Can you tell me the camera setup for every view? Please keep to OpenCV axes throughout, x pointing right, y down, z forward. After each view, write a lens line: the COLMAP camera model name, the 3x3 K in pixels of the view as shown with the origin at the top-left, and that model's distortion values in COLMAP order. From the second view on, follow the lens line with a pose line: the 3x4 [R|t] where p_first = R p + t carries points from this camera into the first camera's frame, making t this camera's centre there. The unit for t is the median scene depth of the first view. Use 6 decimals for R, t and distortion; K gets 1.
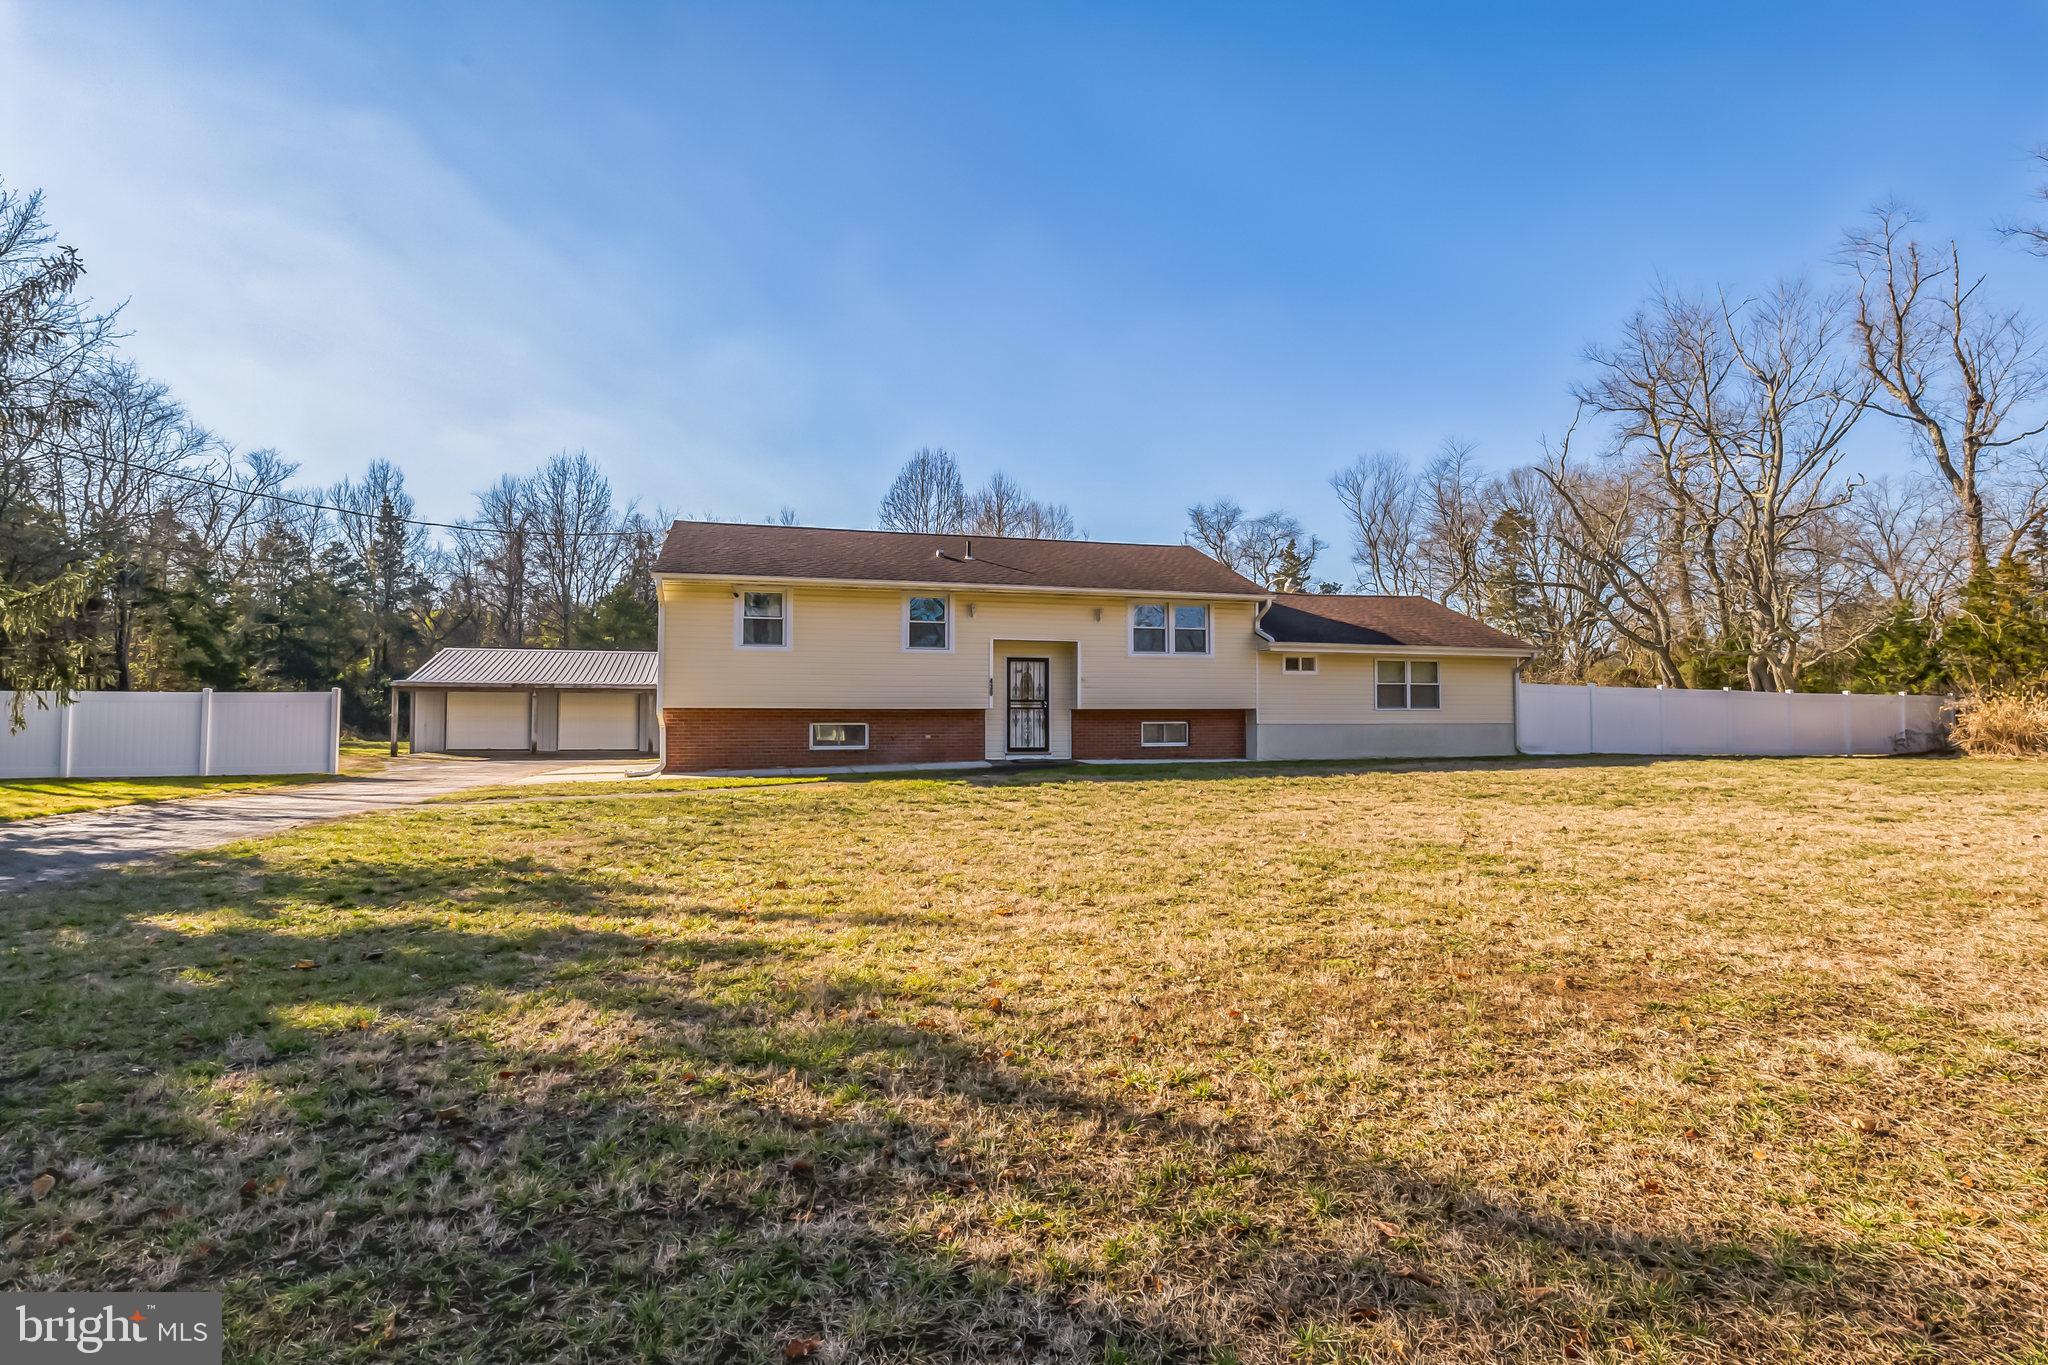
lens RADIAL K [[948.4, 0, 1024.0], [0, 948.4, 682.5], [0, 0, 1]] dist [-0.000471, 0.000073]
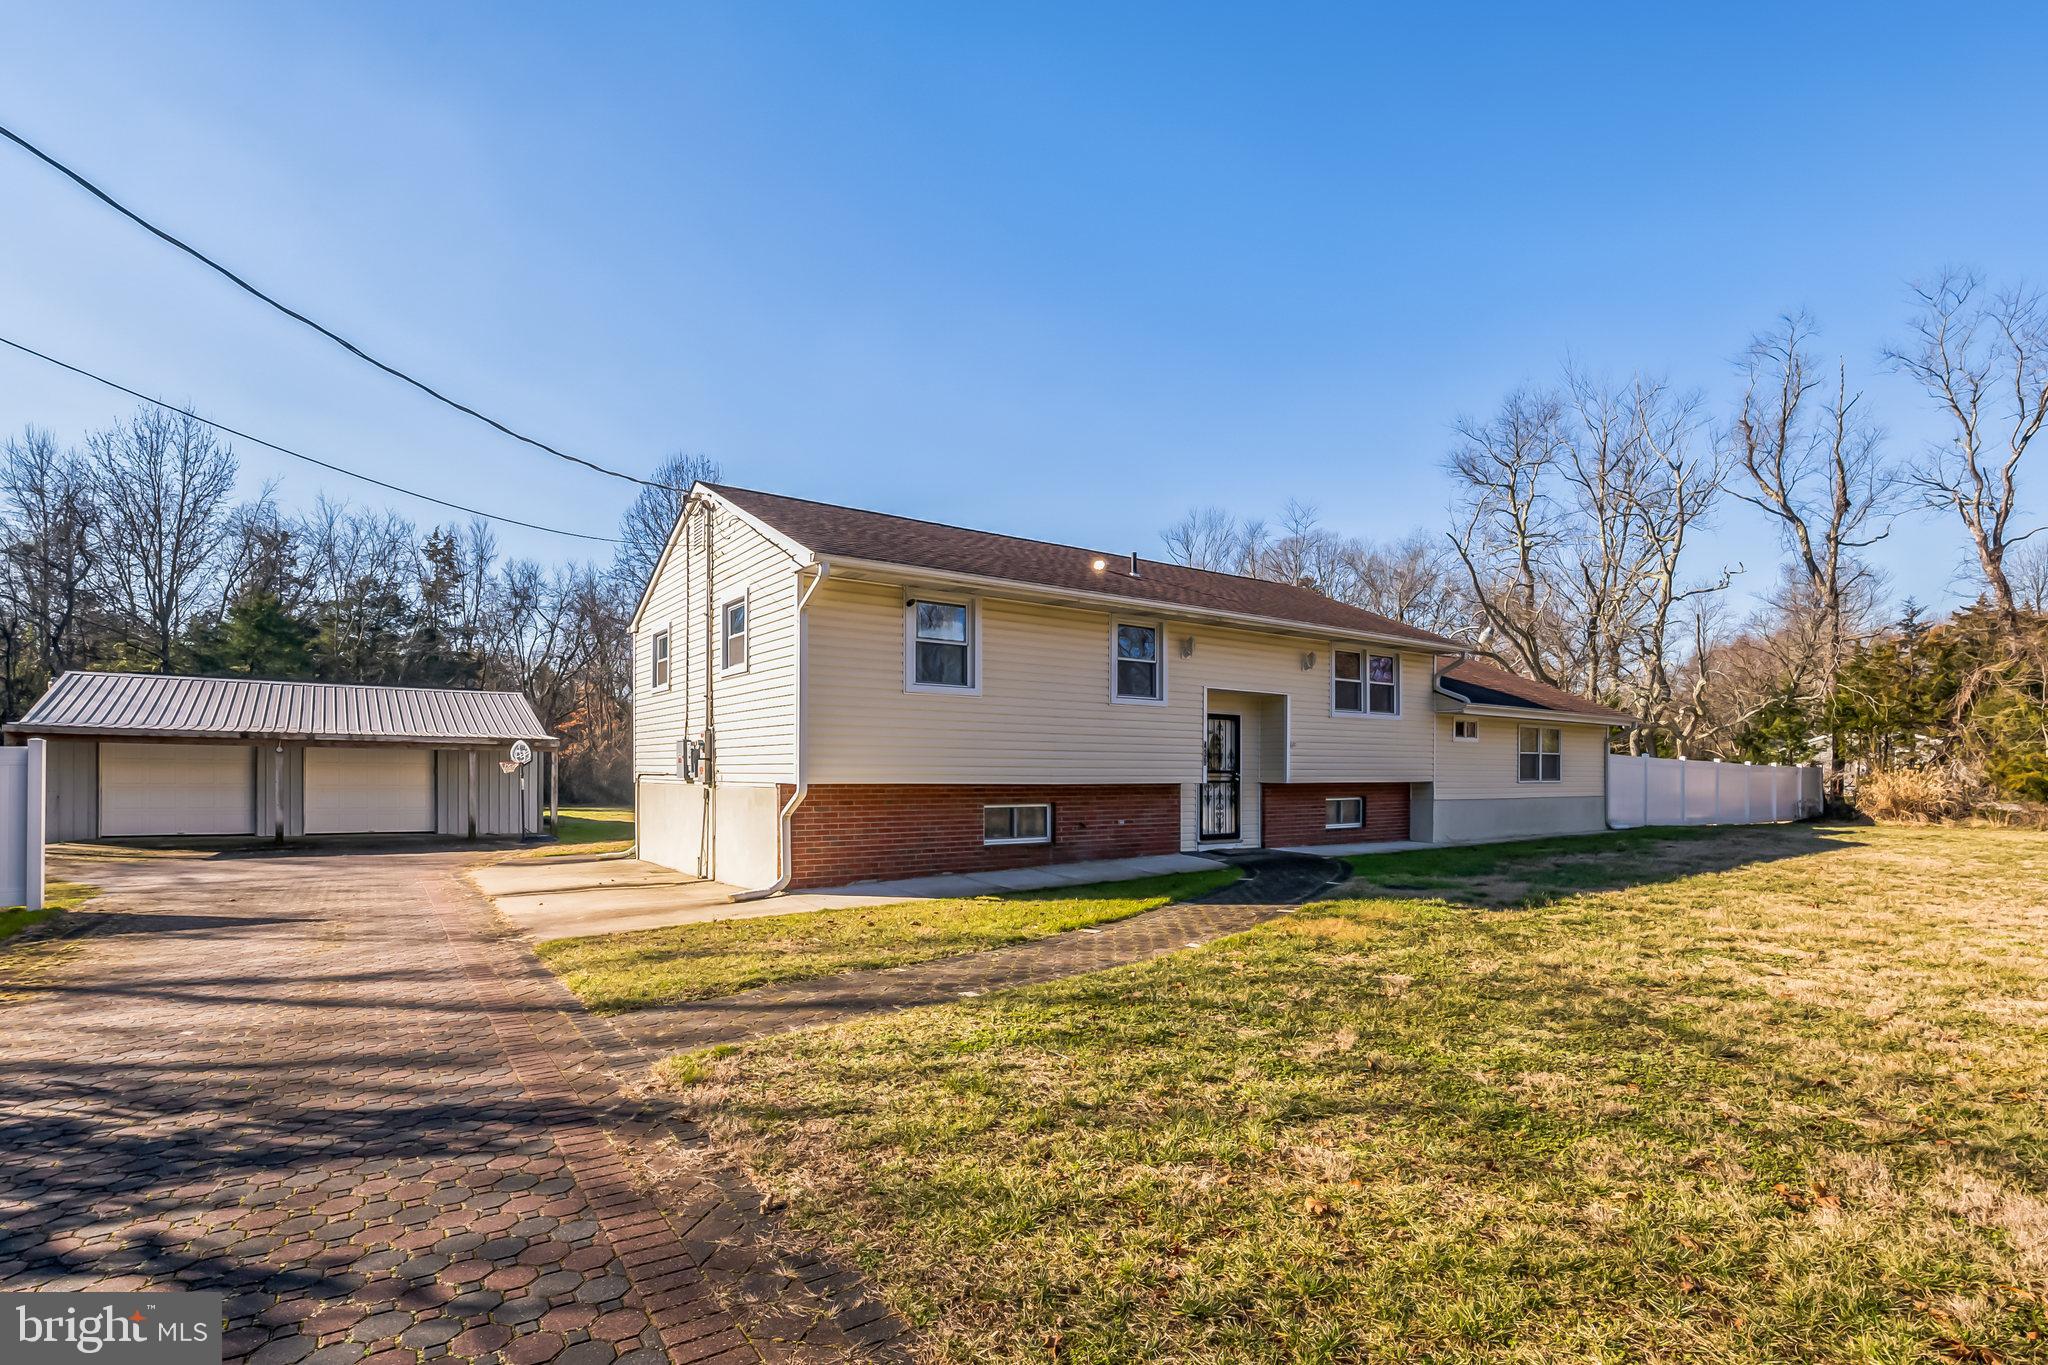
lens RADIAL K [[955.8, 0, 1023.2], [0, 955.8, 788.9], [0, 0, 1]] dist [-0.000609, -0.000173]
pose [[0.942815, -0.000962, 0.333316, -0.389589], [-0.017000, 0.998556, 0.050968, -0.003058], [-0.332883, -0.053720, 0.941437, 0.331498]]
